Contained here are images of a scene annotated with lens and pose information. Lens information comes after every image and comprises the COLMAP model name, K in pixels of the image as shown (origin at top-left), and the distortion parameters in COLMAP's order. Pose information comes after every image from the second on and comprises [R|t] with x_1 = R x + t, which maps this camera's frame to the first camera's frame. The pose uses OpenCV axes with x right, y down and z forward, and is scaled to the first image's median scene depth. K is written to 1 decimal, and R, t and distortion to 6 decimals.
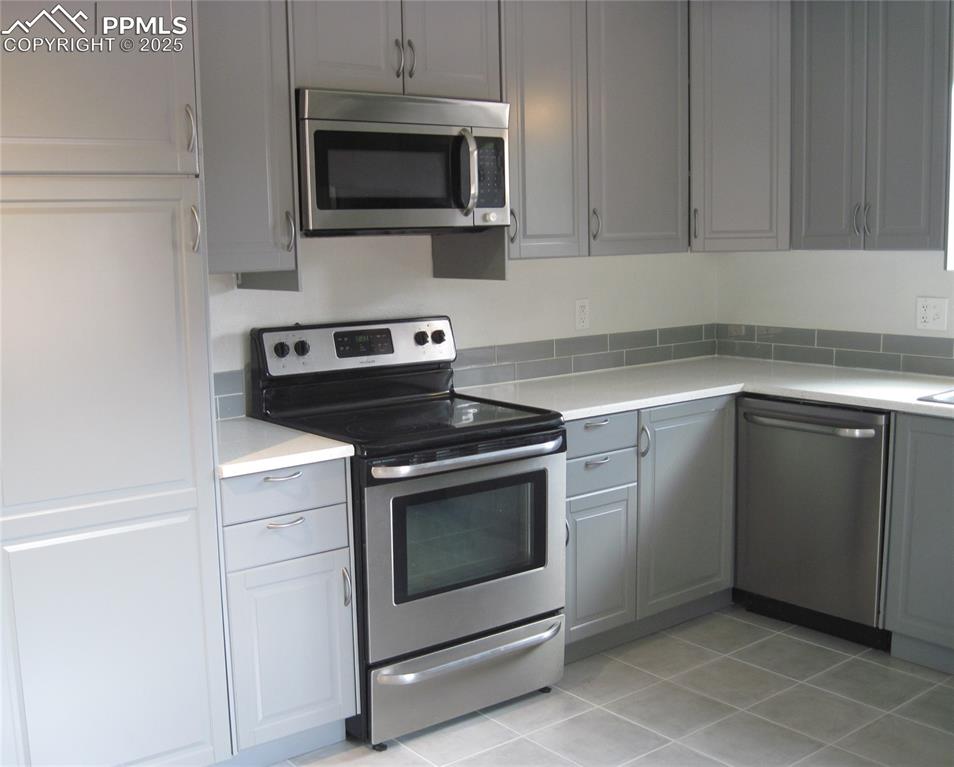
lens RADIAL K [[1045.6, 0, 447.8], [0, 1045.6, 394.1], [0, 0, 1]] dist [-0.099194, 0.000000]
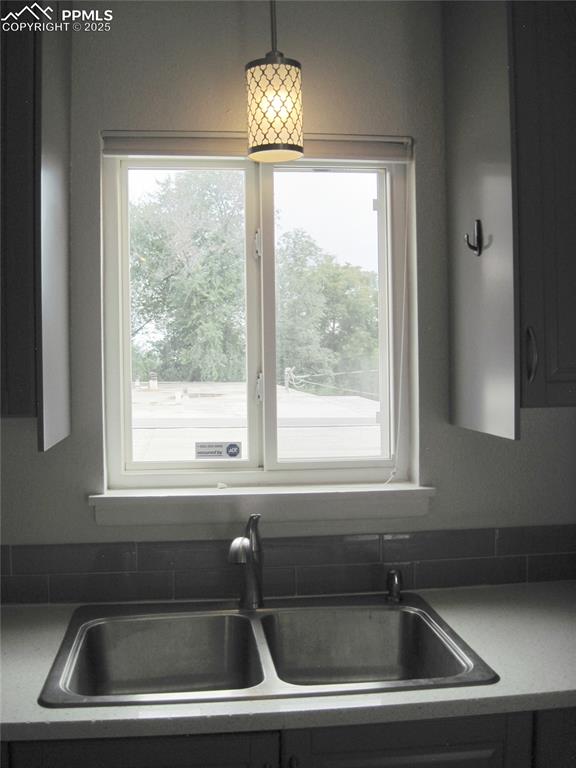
lens RADIAL K [[777.3, 0, 266.3], [0, 777.3, 377.8], [0, 0, 1]] dist [-0.111987, 0.000000]
pose [[0.507224, -0.002031, 0.861812, 0.177243], [0.124110, 0.989746, -0.070713, -0.113103], [-0.852831, 0.142826, 0.502275, 0.651711]]
